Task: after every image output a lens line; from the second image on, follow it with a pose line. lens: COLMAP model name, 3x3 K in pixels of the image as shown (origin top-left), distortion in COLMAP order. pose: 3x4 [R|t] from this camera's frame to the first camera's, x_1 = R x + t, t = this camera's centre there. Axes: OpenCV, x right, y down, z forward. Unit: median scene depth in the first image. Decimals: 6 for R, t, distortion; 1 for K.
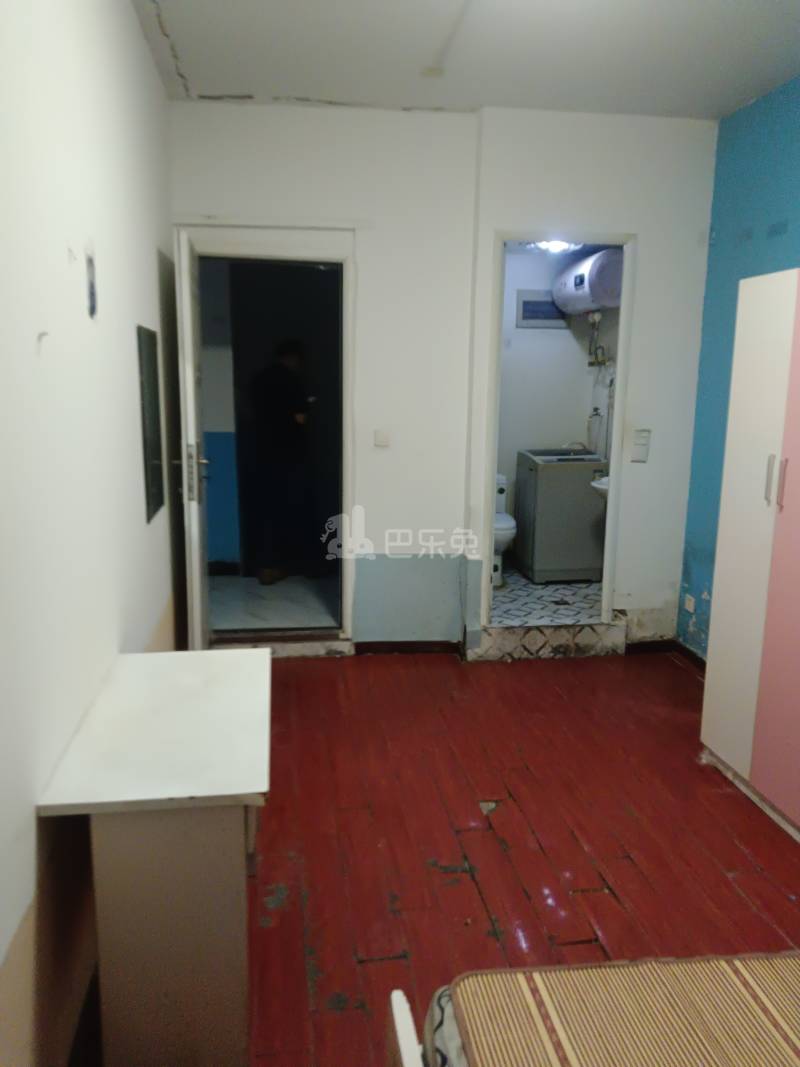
lens RADIAL K [[843.4, 0, 400.0], [0, 843.4, 533.5], [0, 0, 1]] dist [0.089377, -0.198022]
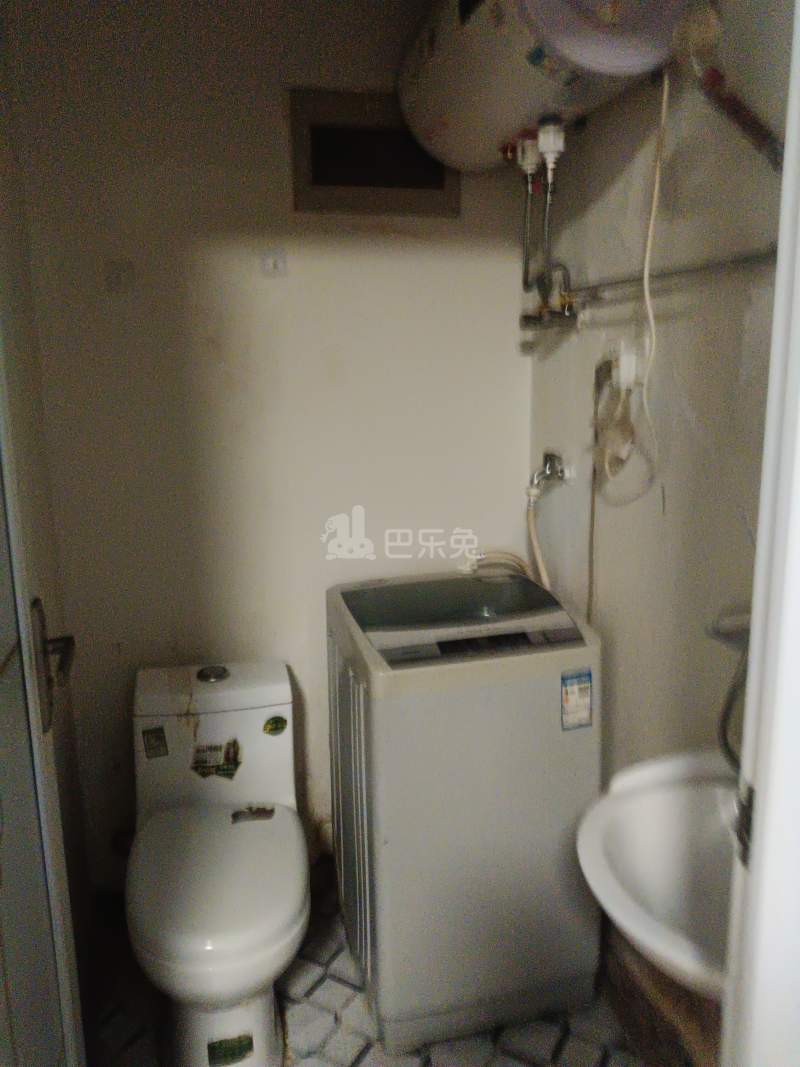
lens RADIAL K [[863.8, 0, 400.0], [0, 863.8, 533.5], [0, 0, 1]] dist [0.032753, -0.000825]
pose [[0.990621, -0.055627, 0.124802, 0.172321], [0.052220, 0.998172, 0.030410, -0.171484], [-0.126266, -0.023608, 0.991716, 0.884976]]
